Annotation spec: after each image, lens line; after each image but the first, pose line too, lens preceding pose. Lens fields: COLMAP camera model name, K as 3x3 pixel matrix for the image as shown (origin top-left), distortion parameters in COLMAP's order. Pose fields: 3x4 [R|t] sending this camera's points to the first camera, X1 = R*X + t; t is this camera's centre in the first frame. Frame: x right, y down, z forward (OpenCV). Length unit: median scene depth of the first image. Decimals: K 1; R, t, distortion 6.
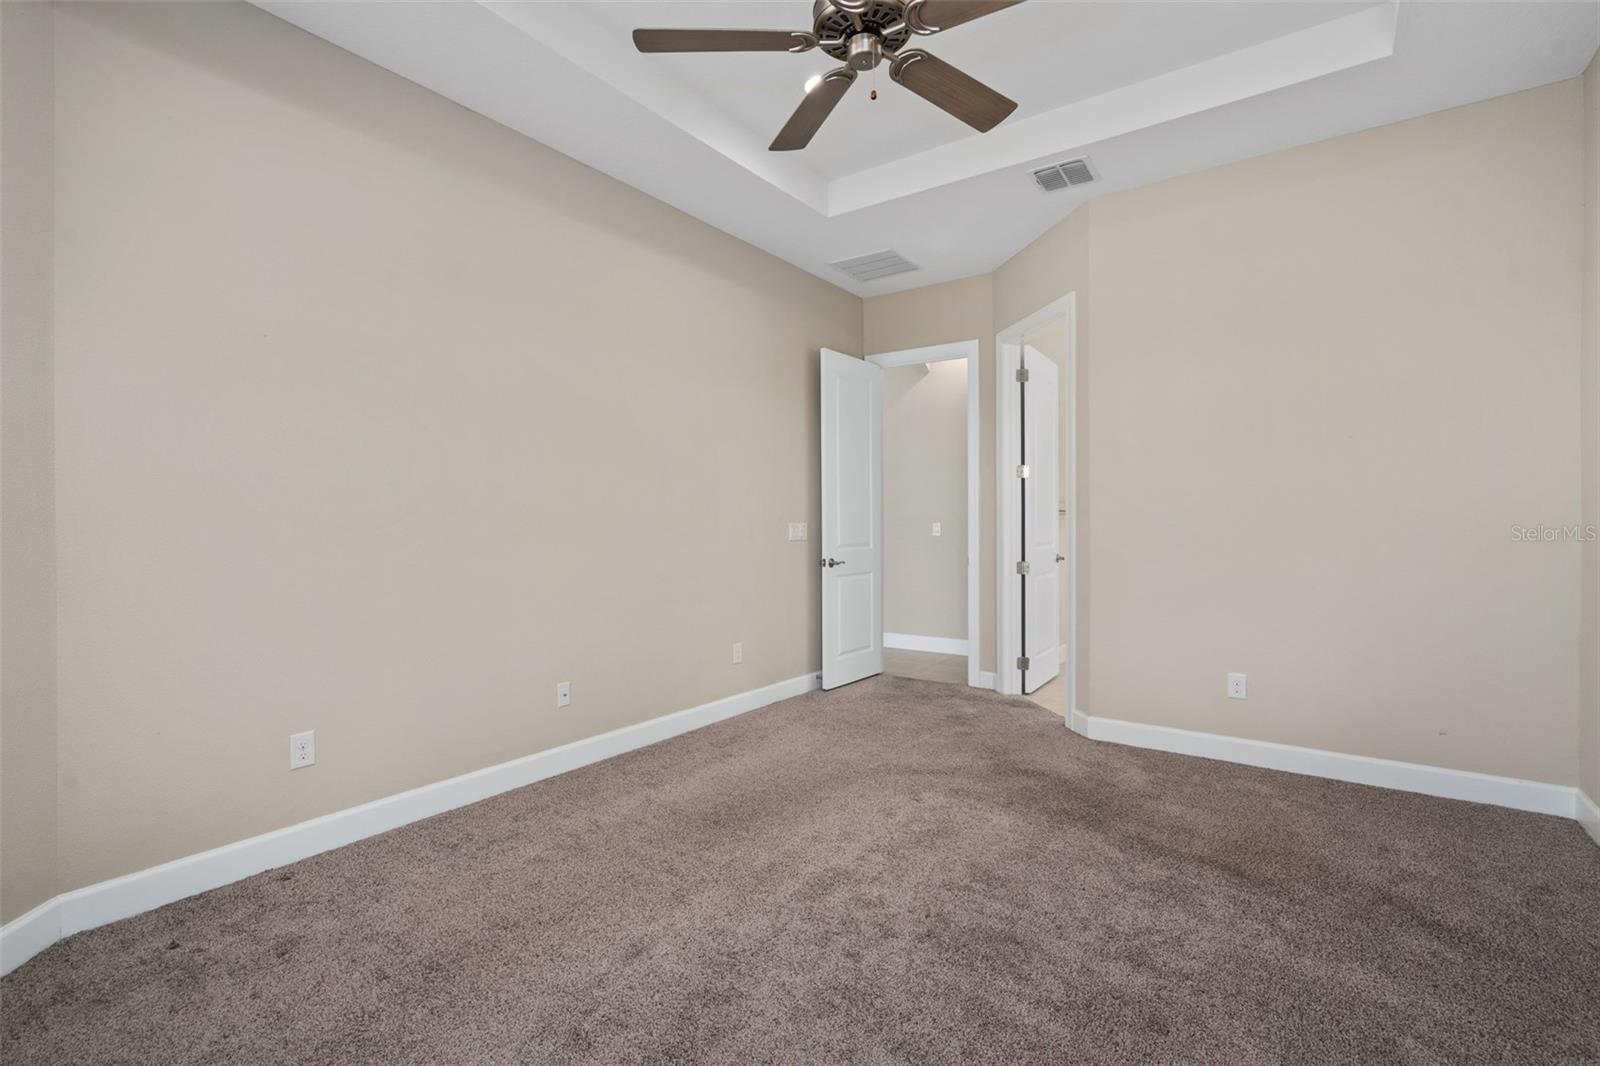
lens RADIAL K [[723.5, 0, 790.0], [0, 723.5, 526.3], [0, 0, 1]] dist [-0.001441, -0.000104]
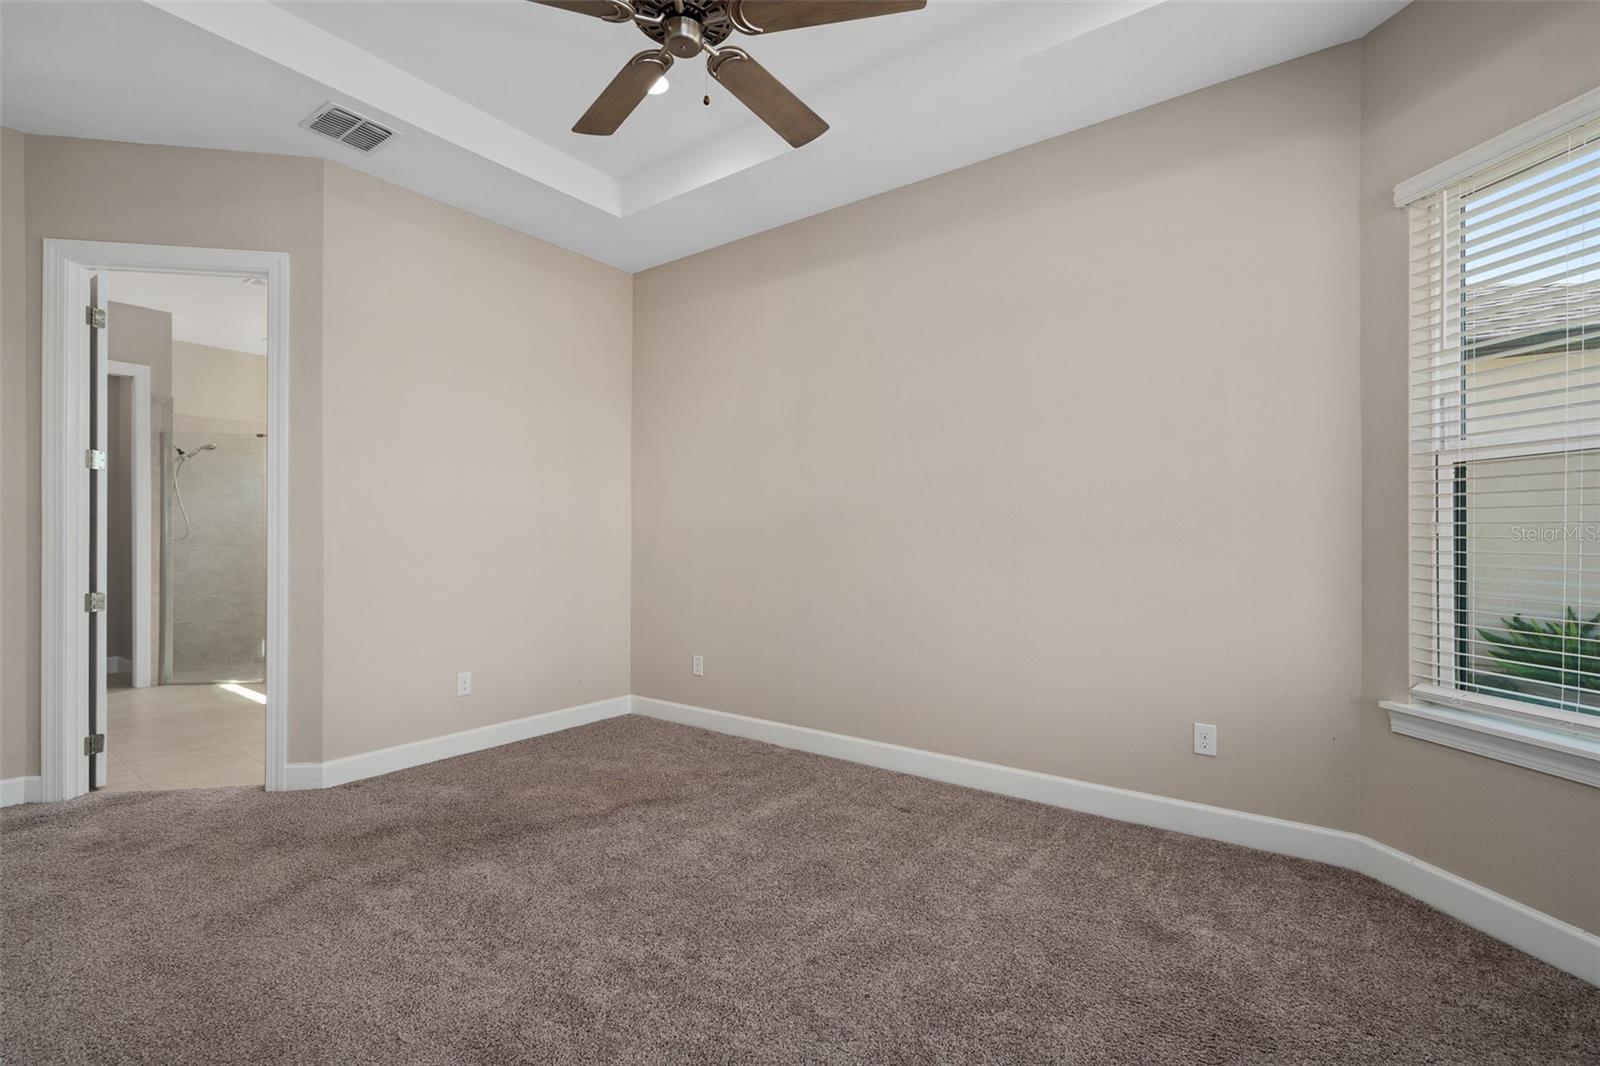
lens RADIAL K [[723.5, 0, 790.0], [0, 723.5, 526.3], [0, 0, 1]] dist [-0.001441, -0.000104]
pose [[0.030257, 0.016059, 0.999413, -0.424436], [0.005014, 0.999856, -0.016218, 0.001291], [-0.999530, 0.005501, 0.030172, 0.425127]]
